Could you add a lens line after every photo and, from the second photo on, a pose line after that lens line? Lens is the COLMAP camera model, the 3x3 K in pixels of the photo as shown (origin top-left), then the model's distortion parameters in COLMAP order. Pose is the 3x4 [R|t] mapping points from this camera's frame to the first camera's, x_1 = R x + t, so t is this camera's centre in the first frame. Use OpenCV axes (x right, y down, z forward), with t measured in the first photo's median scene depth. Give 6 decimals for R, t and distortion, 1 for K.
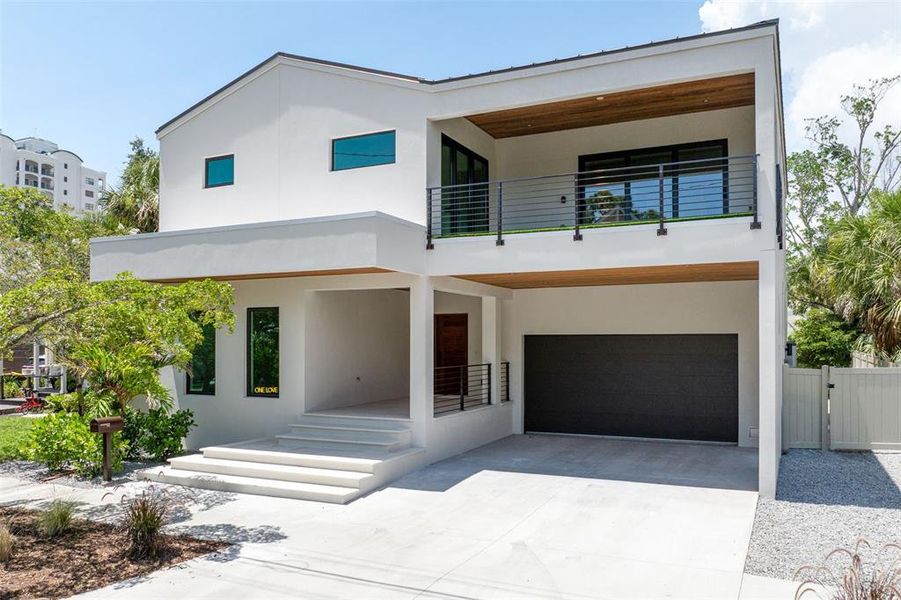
lens RADIAL K [[664.6, 0, 447.2], [0, 664.6, 328.0], [0, 0, 1]] dist [-0.005339, -0.002708]
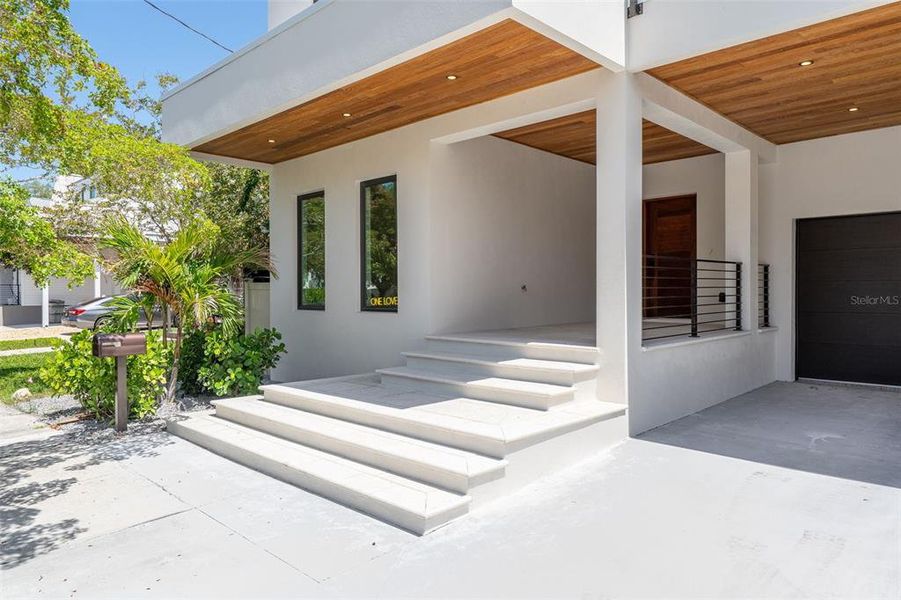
lens RADIAL K [[552.7, 0, 494.9], [0, 552.7, 293.4], [0, 0, 1]] dist [0.005389, 0.001019]
pose [[0.961711, -0.001698, -0.274061, -0.010969], [0.007361, 0.999780, 0.019636, 0.070835], [0.273968, -0.020901, 0.961512, 0.464125]]
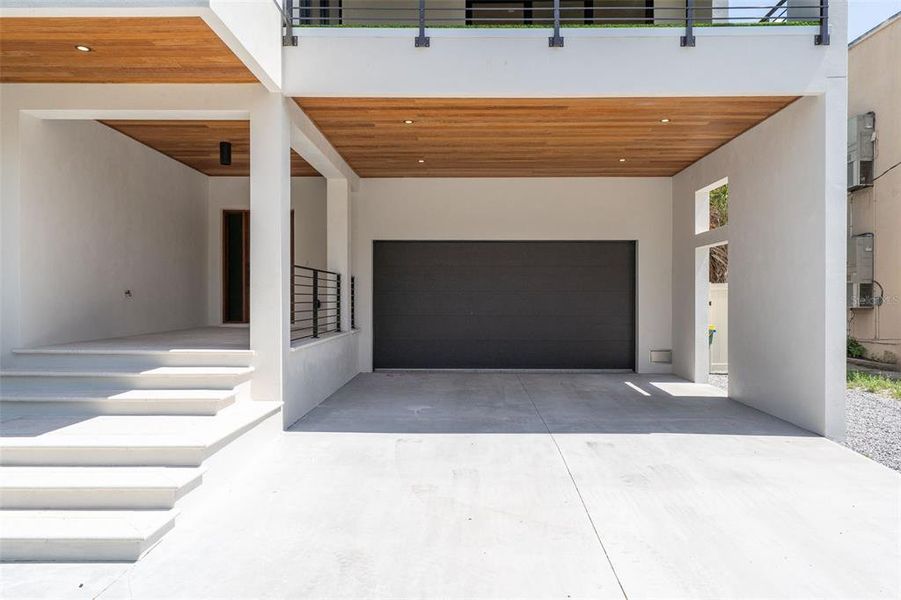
lens RADIAL K [[546.0, 0, 412.6], [0, 546.0, 299.8], [0, 0, 1]] dist [0.001403, -0.000108]
pose [[0.916674, 0.003909, 0.399617, -0.094938], [-0.009920, 0.999867, 0.012974, 0.073474], [-0.399513, -0.015858, 0.916591, 0.444444]]
